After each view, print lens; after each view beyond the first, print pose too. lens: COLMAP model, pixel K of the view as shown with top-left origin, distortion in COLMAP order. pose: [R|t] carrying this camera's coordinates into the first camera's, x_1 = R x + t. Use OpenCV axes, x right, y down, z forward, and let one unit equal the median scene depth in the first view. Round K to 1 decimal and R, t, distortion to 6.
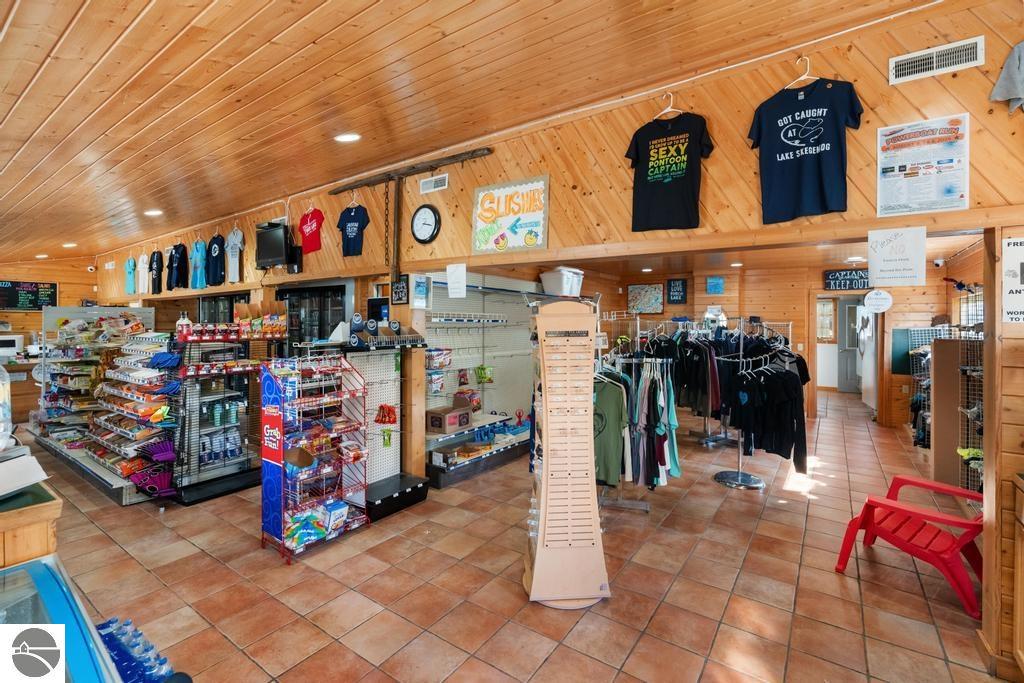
lens RADIAL K [[455.4, 0, 508.5], [0, 455.4, 318.5], [0, 0, 1]] dist [-0.004250, 0.000093]
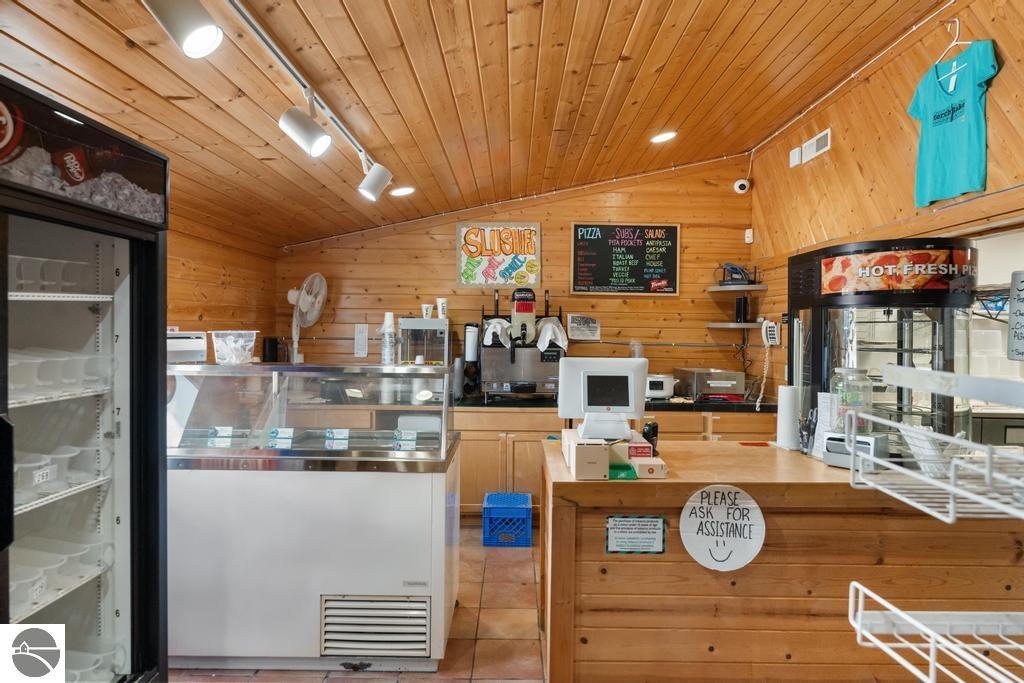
lens RADIAL K [[578.1, 0, 510.9], [0, 578.1, 336.9], [0, 0, 1]] dist [0.000875, 0.000017]
pose [[0.574211, 0.019696, -0.818470, -0.922549], [-0.008003, 0.999798, 0.018445, 0.020536], [0.818668, -0.004041, 0.574253, 0.813909]]
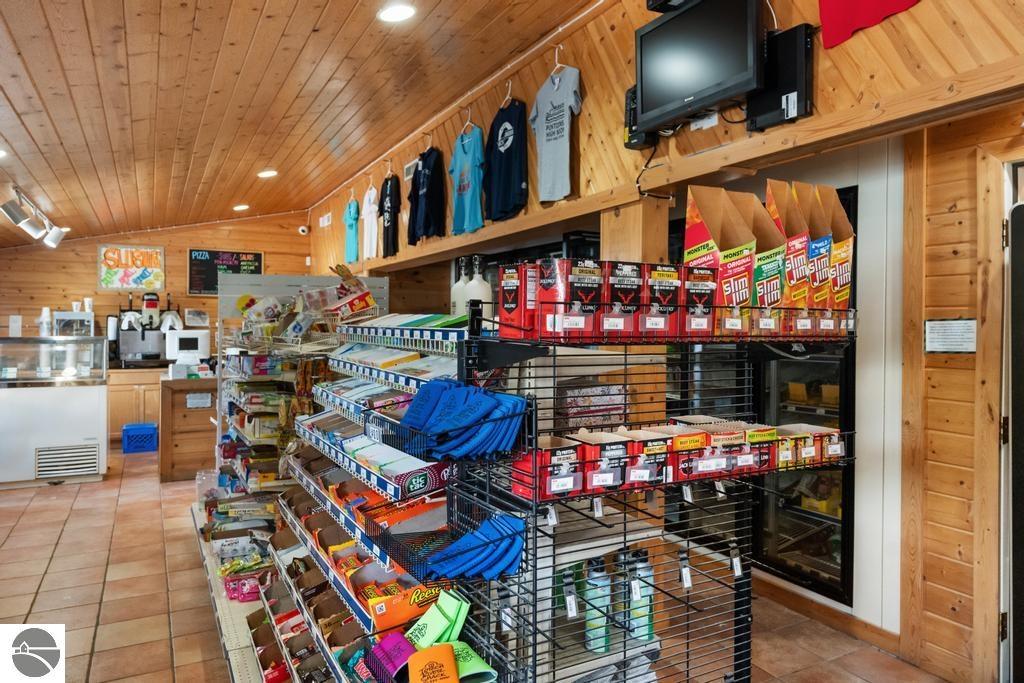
lens RADIAL K [[684.0, 0, 514.7], [0, 684.0, 325.0], [0, 0, 1]] dist [-0.002589, 0.002649]
pose [[0.894838, 0.006206, -0.446349, -0.335446], [-0.003819, 0.999973, 0.006247, 0.024727], [0.446376, -0.003885, 0.894837, 0.407250]]
